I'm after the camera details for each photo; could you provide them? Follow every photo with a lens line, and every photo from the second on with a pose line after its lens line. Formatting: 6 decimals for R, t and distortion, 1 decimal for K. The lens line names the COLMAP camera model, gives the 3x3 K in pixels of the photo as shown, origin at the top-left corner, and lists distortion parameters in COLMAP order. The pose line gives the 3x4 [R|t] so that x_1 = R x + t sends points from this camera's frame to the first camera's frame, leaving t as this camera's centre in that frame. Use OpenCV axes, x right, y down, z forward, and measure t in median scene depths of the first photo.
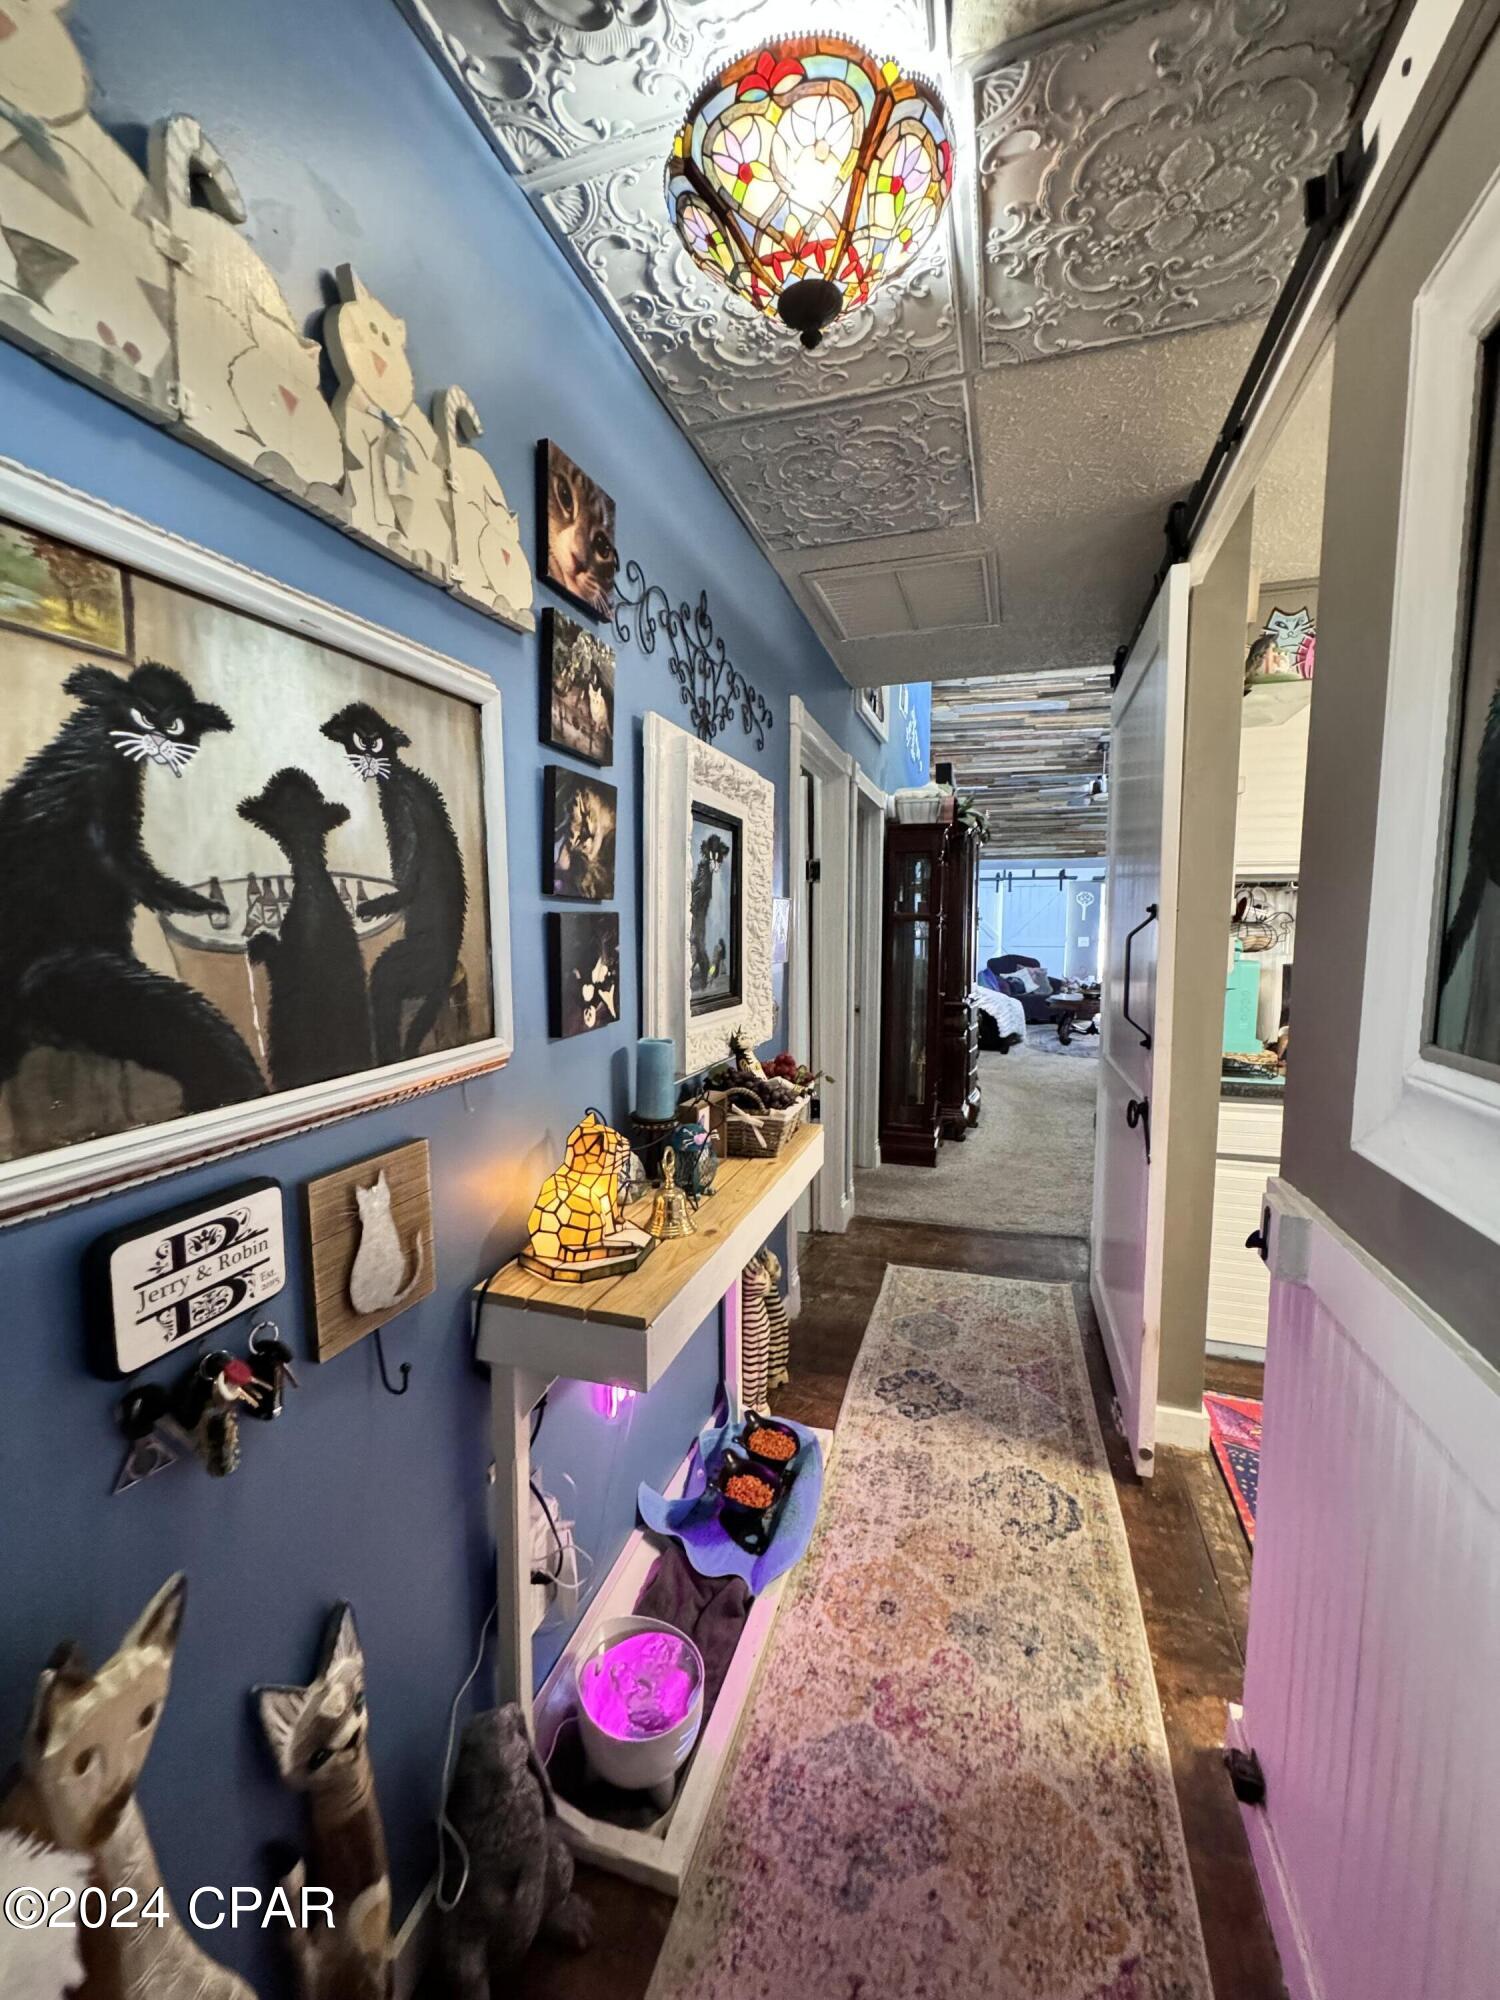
lens RADIAL K [[791.8, 0, 753.5], [0, 791.8, 1000.4], [0, 0, 1]] dist [-0.004361, 0.000572]
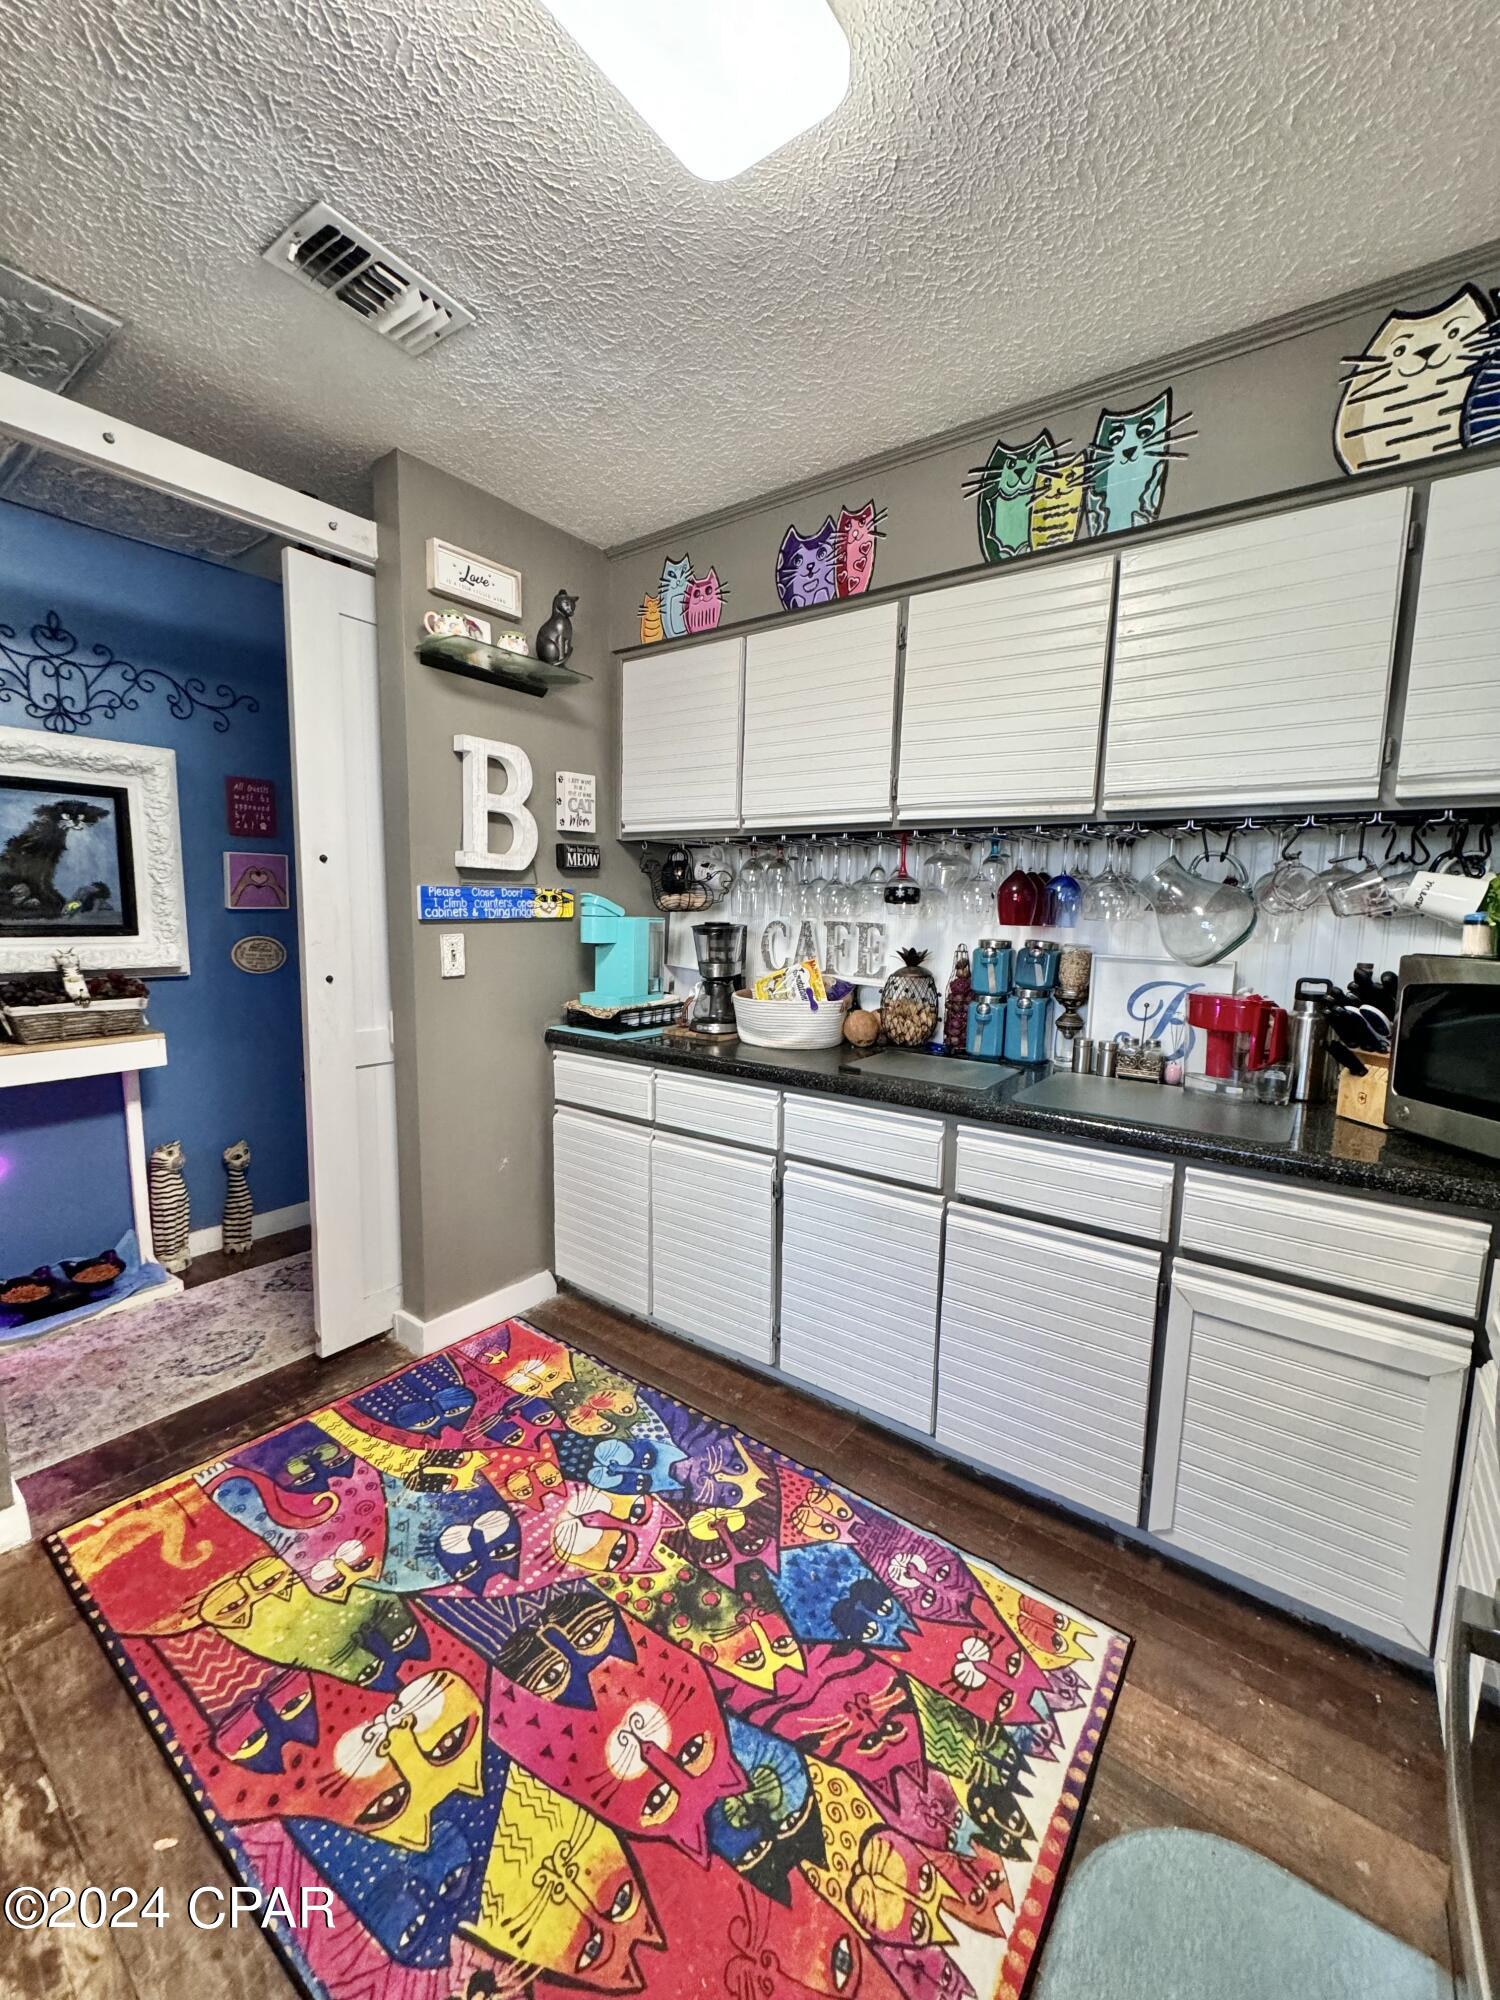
lens RADIAL K [[791.8, 0, 753.5], [0, 791.8, 1000.4], [0, 0, 1]] dist [-0.004361, 0.000572]
pose [[0.948094, 0.055700, -0.313074, 1.911600], [-0.048211, 0.998337, 0.031620, 0.028957], [0.314314, -0.014885, 0.949202, 0.159612]]
